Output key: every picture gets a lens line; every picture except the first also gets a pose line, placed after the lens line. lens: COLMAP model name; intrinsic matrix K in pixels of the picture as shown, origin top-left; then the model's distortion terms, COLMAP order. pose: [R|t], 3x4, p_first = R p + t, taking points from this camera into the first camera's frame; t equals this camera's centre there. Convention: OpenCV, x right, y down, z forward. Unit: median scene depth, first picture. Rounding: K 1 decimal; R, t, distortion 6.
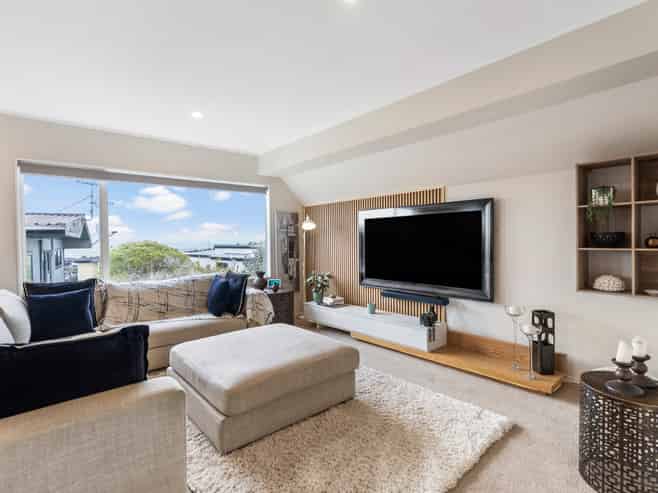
lens RADIAL K [[339.0, 0, 327.3], [0, 339.0, 246.6], [0, 0, 1]] dist [0.003241, 0.000576]
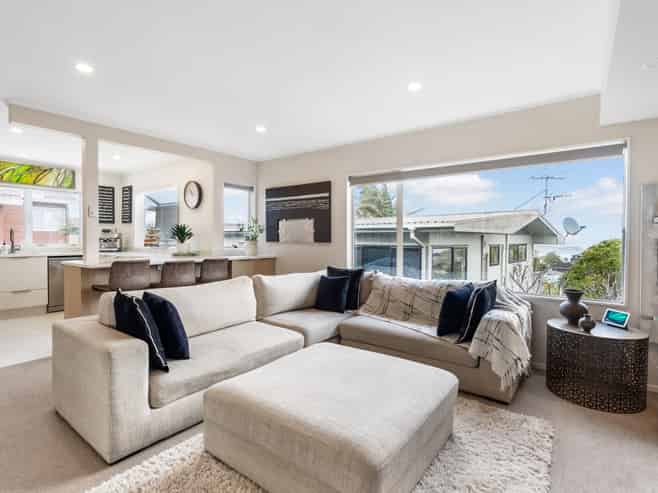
lens RADIAL K [[339.0, 0, 327.8], [0, 339.0, 246.1], [0, 0, 1]] dist [0.003241, 0.000576]
pose [[0.220738, 0.037692, -0.974605, 0.292768], [-0.026781, 0.999110, 0.032574, -0.013199], [0.974965, 0.018911, 0.221551, 0.453555]]
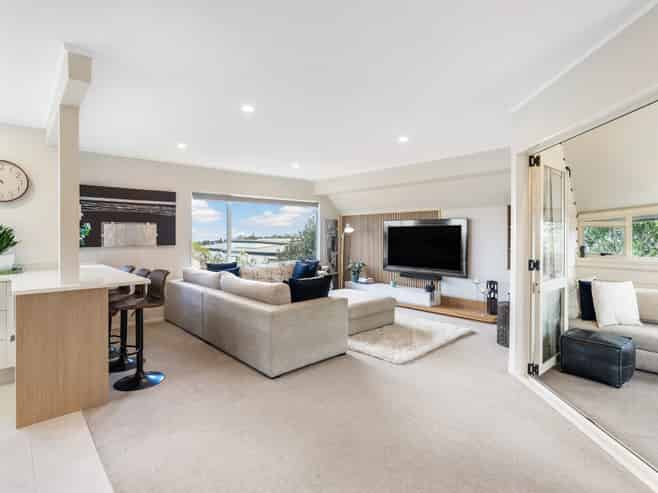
lens RADIAL K [[339.0, 0, 336.6], [0, 339.0, 233.5], [0, 0, 1]] dist [0.003241, 0.000576]
pose [[0.998802, 0.014065, 0.046869, -0.196232], [-0.012936, 0.999621, -0.024313, -0.009769], [-0.047193, 0.023677, 0.998605, -0.526283]]
